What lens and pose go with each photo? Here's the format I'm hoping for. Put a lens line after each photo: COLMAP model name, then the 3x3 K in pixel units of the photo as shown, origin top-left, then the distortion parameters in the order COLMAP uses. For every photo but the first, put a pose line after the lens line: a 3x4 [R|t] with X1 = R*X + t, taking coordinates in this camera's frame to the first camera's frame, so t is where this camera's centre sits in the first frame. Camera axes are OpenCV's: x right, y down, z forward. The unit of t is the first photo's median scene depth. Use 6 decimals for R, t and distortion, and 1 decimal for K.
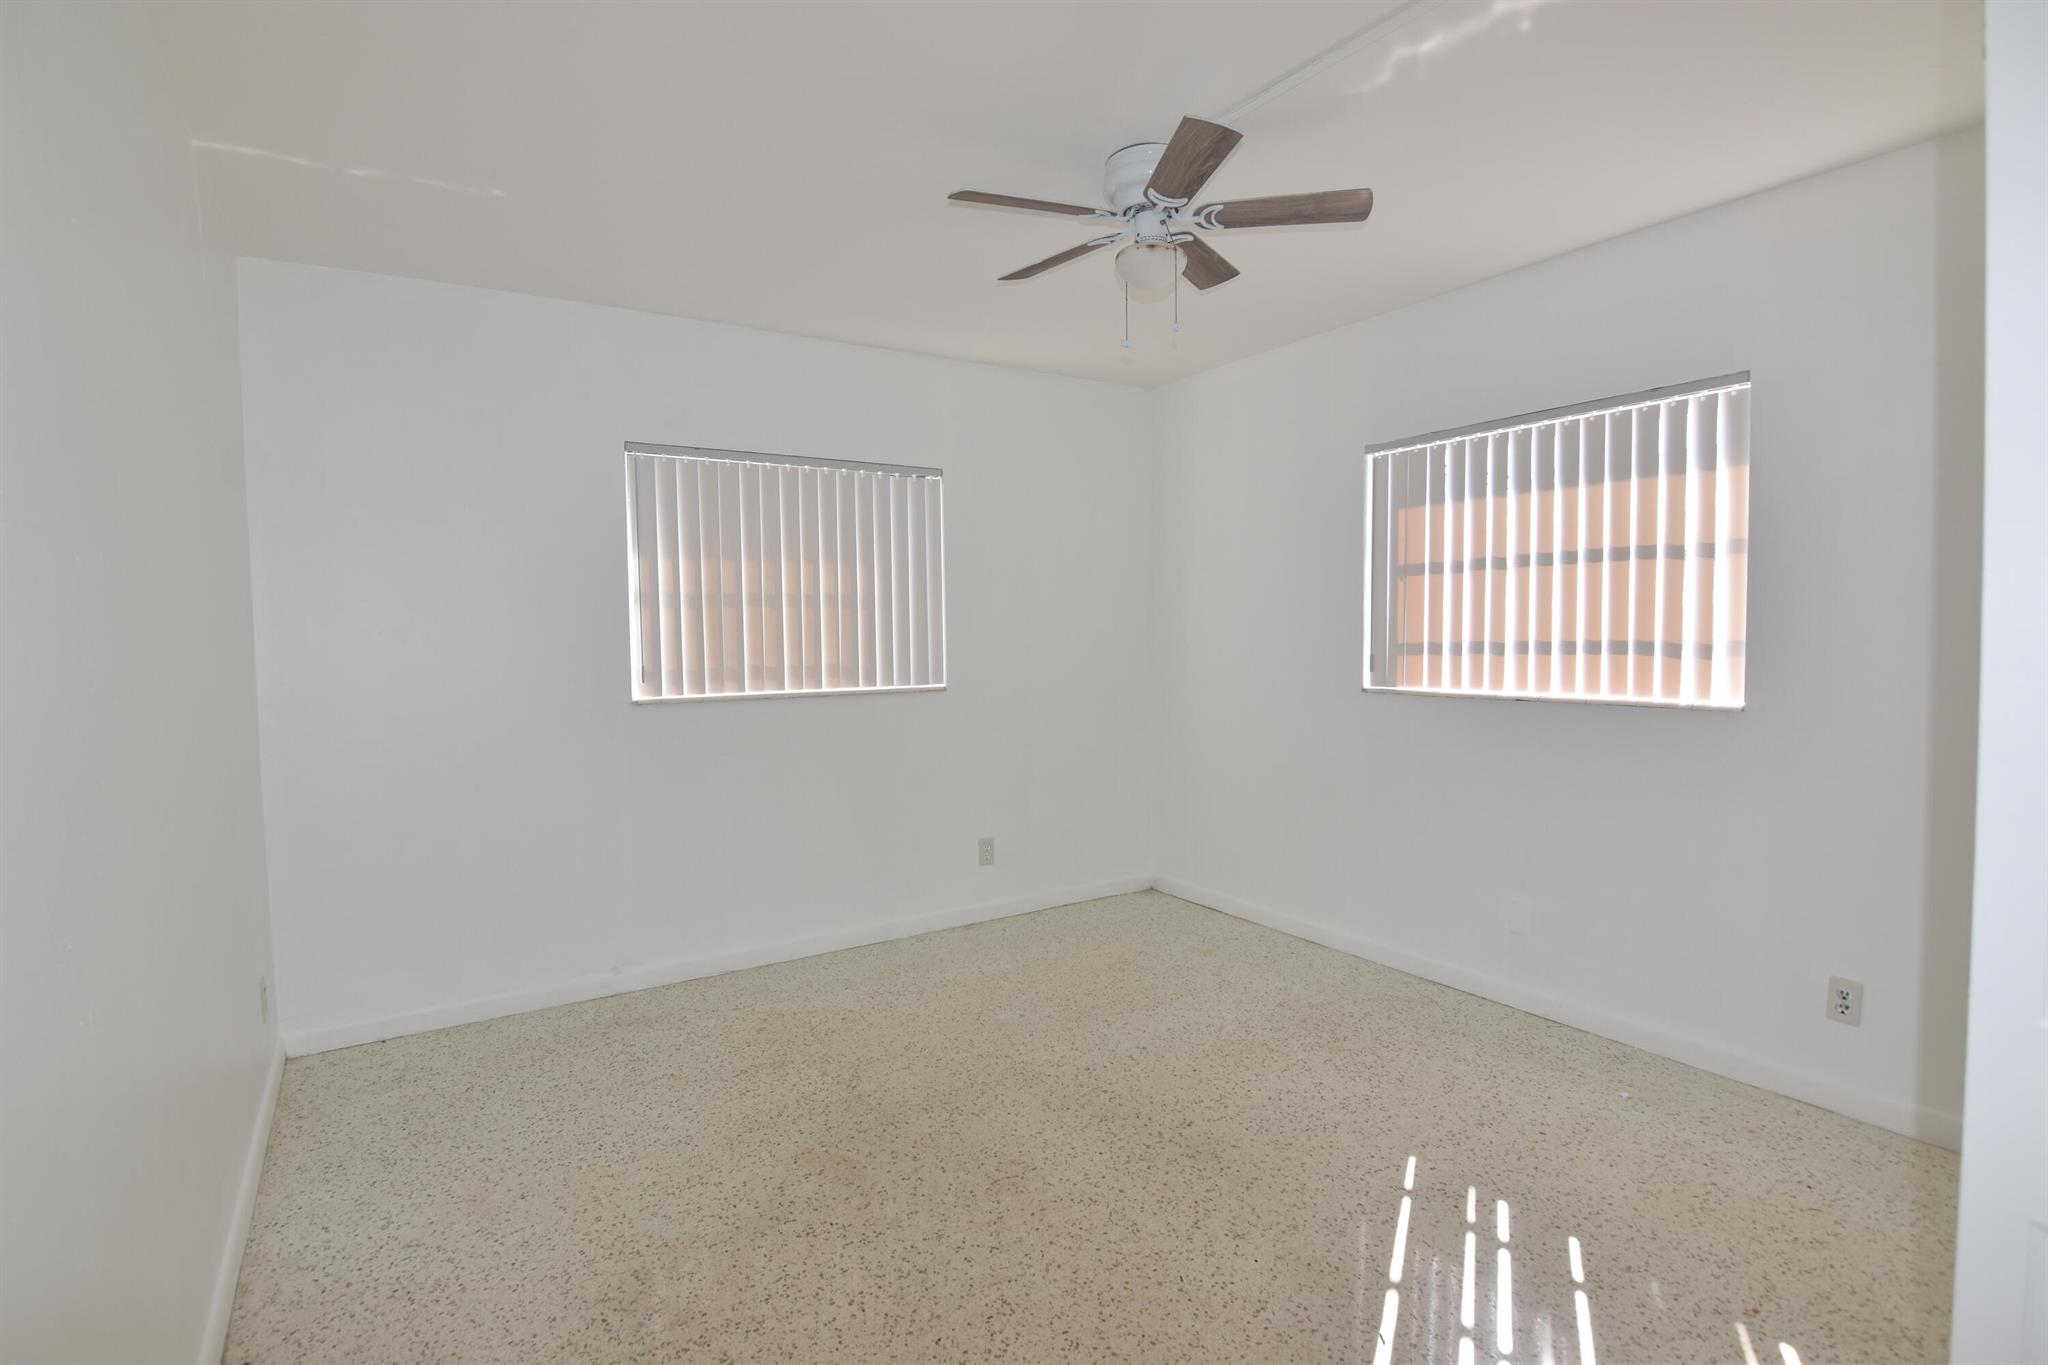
lens RADIAL K [[995.4, 0, 1024.5], [0, 995.4, 678.1], [0, 0, 1]] dist [-0.001586, -0.008959]
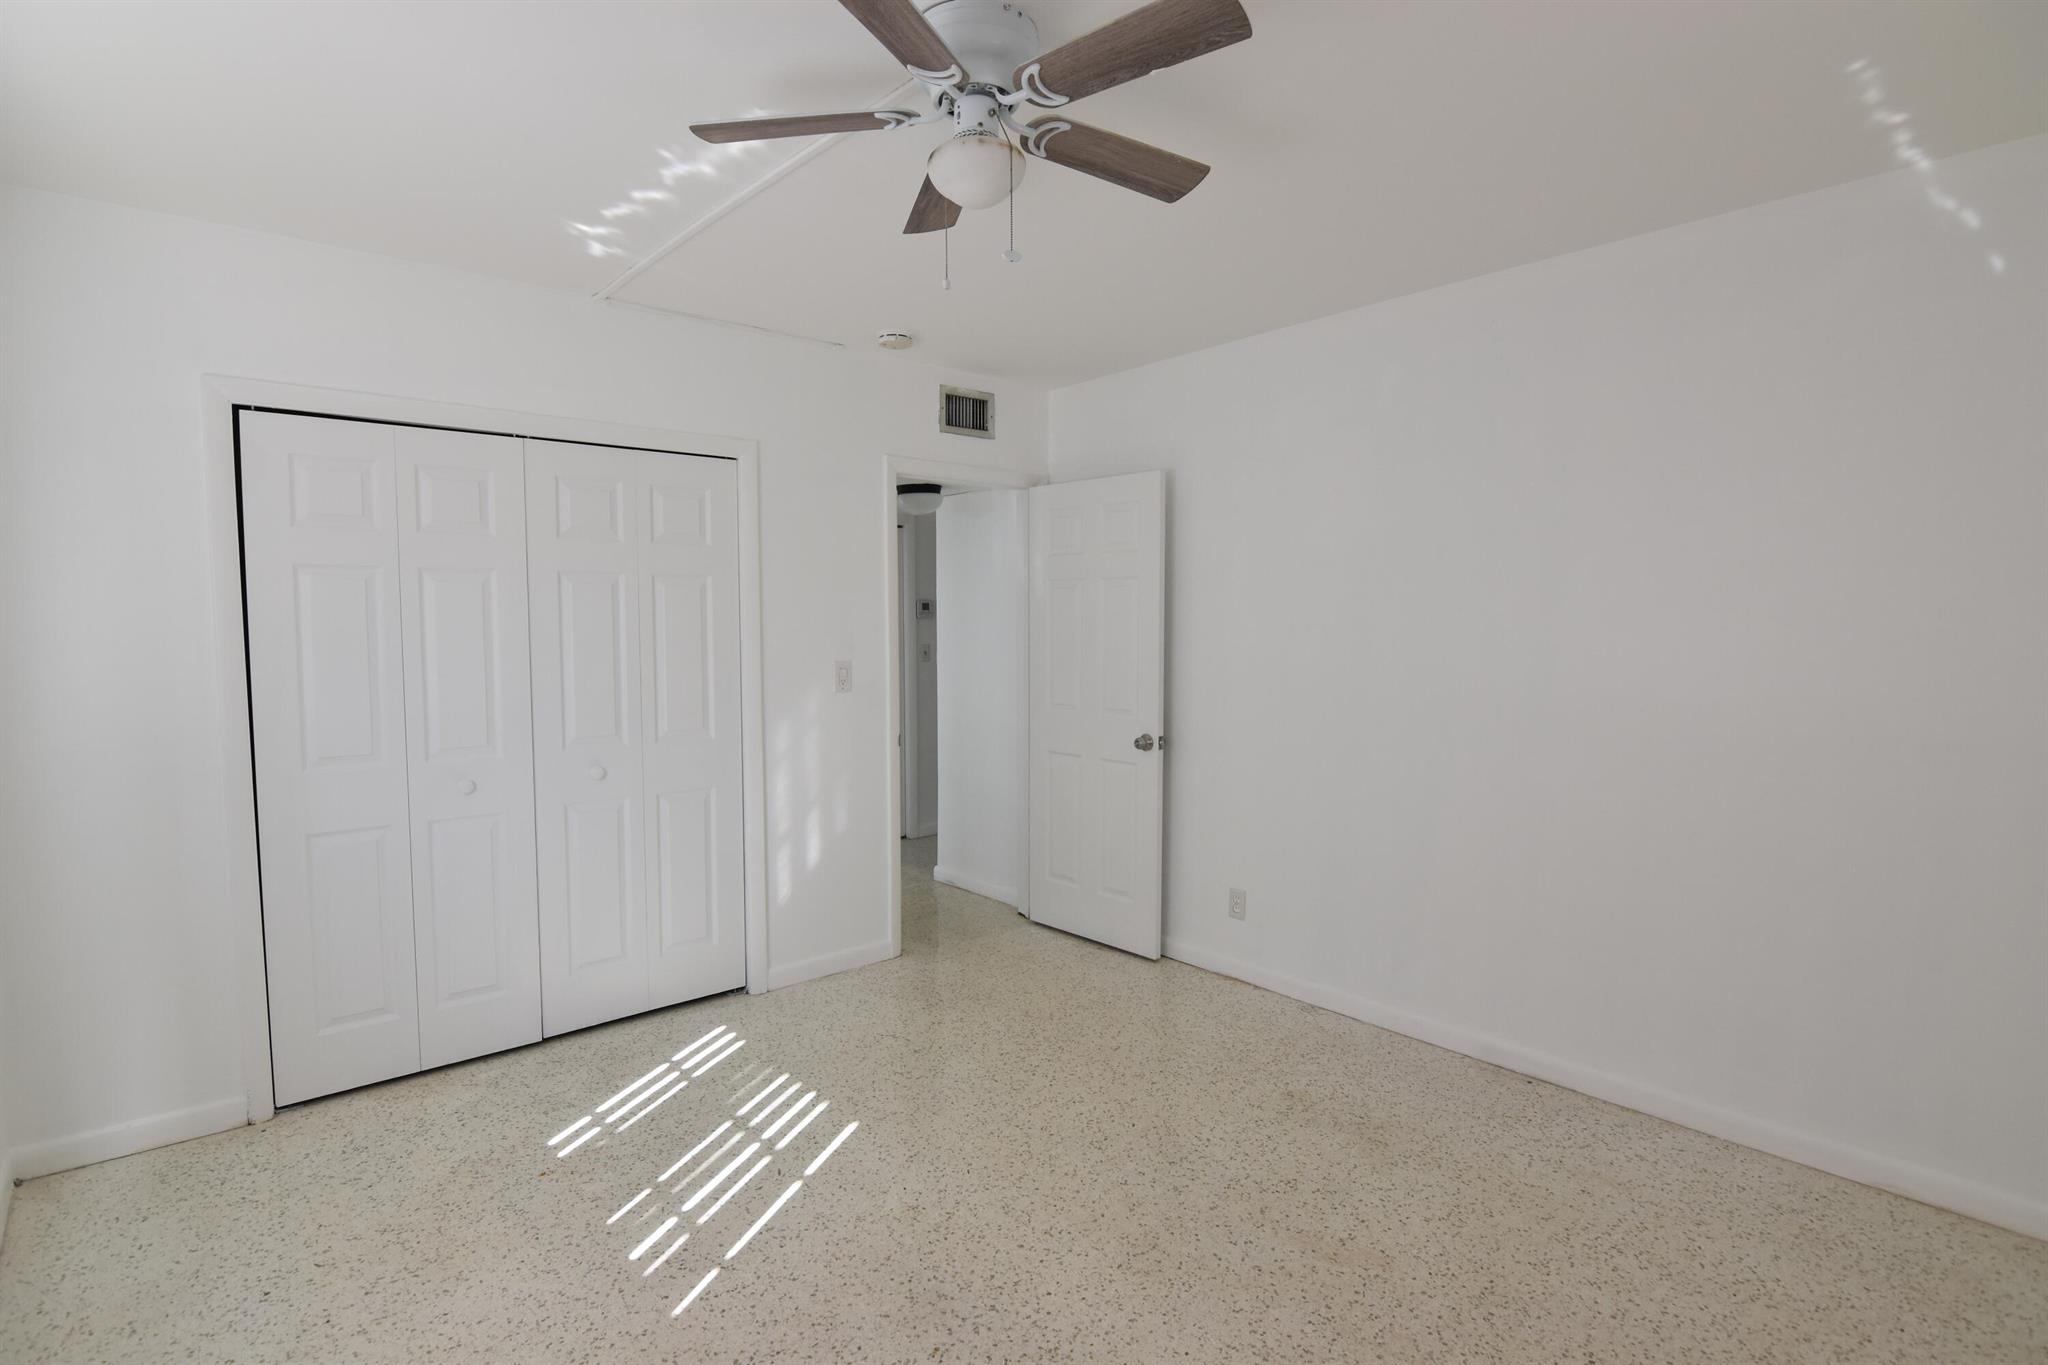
lens RADIAL K [[995.4, 0, 1023.5], [0, 995.4, 675.3], [0, 0, 1]] dist [-0.001586, -0.008959]
pose [[-0.989580, 0.023313, -0.142084, 0.228226], [0.007844, 0.994068, 0.108473, -0.145049], [0.143770, 0.106229, -0.983893, 1.967974]]
